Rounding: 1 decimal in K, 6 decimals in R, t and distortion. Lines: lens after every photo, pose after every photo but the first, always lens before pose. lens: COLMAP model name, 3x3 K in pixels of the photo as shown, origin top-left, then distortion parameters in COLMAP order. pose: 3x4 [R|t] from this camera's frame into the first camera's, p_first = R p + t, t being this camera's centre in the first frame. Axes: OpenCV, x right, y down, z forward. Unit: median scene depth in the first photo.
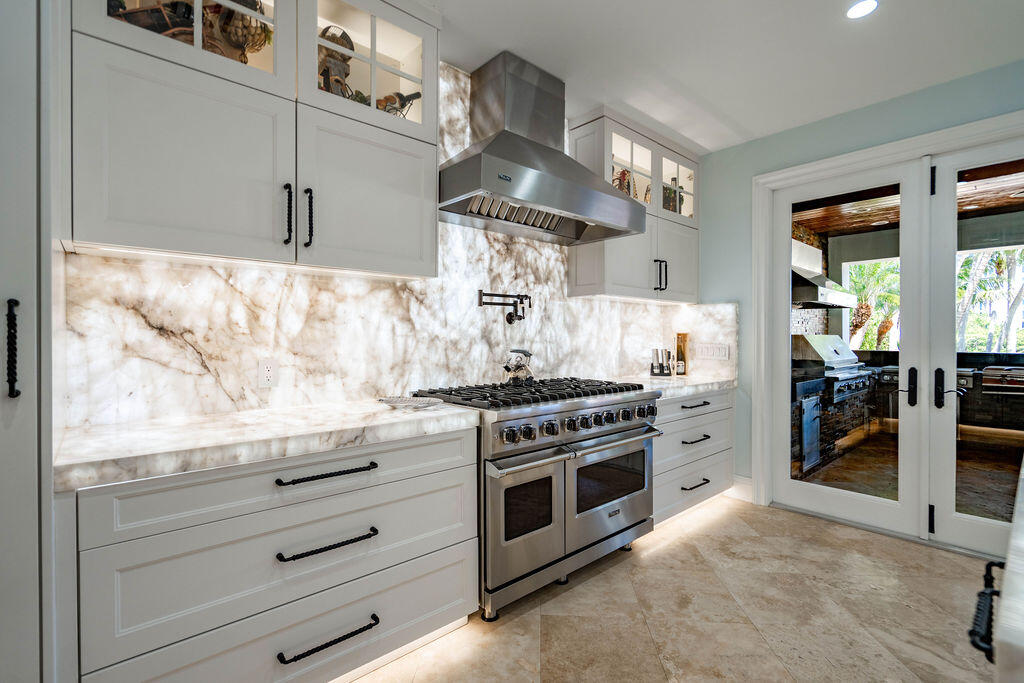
lens RADIAL K [[470.9, 0, 521.2], [0, 470.9, 336.4], [0, 0, 1]] dist [-0.003411, 0.000604]
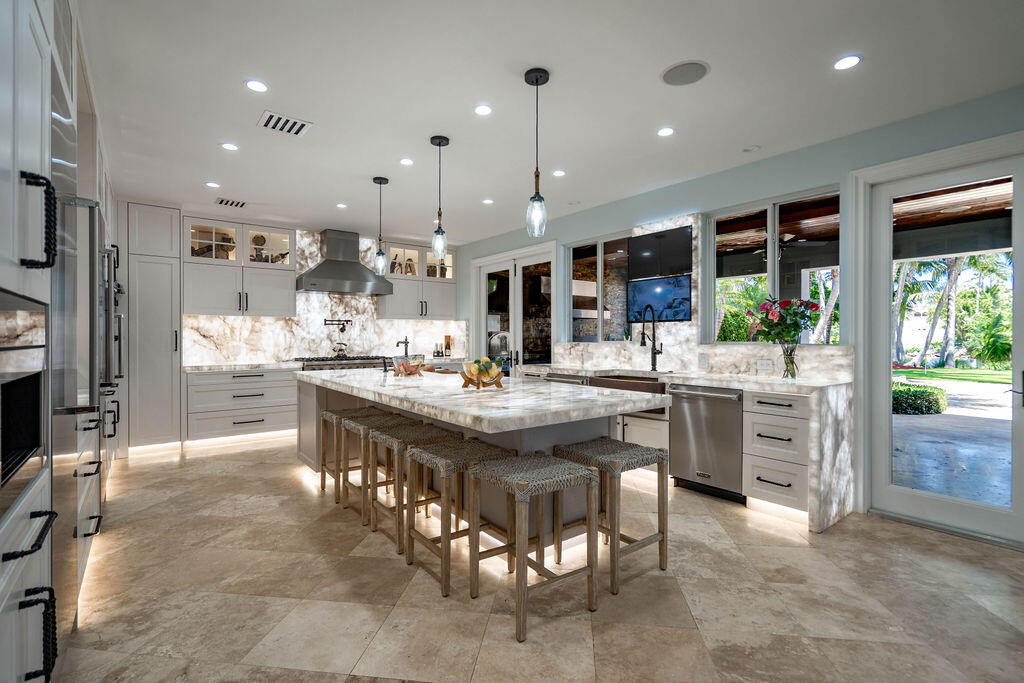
lens RADIAL K [[470.9, 0, 506.9], [0, 470.9, 337.9], [0, 0, 1]] dist [-0.003411, 0.000604]
pose [[0.996180, -0.005190, -0.087172, 1.082854], [0.004909, 0.999982, -0.003446, 0.014692], [0.087188, 0.003005, 0.996187, -1.389221]]
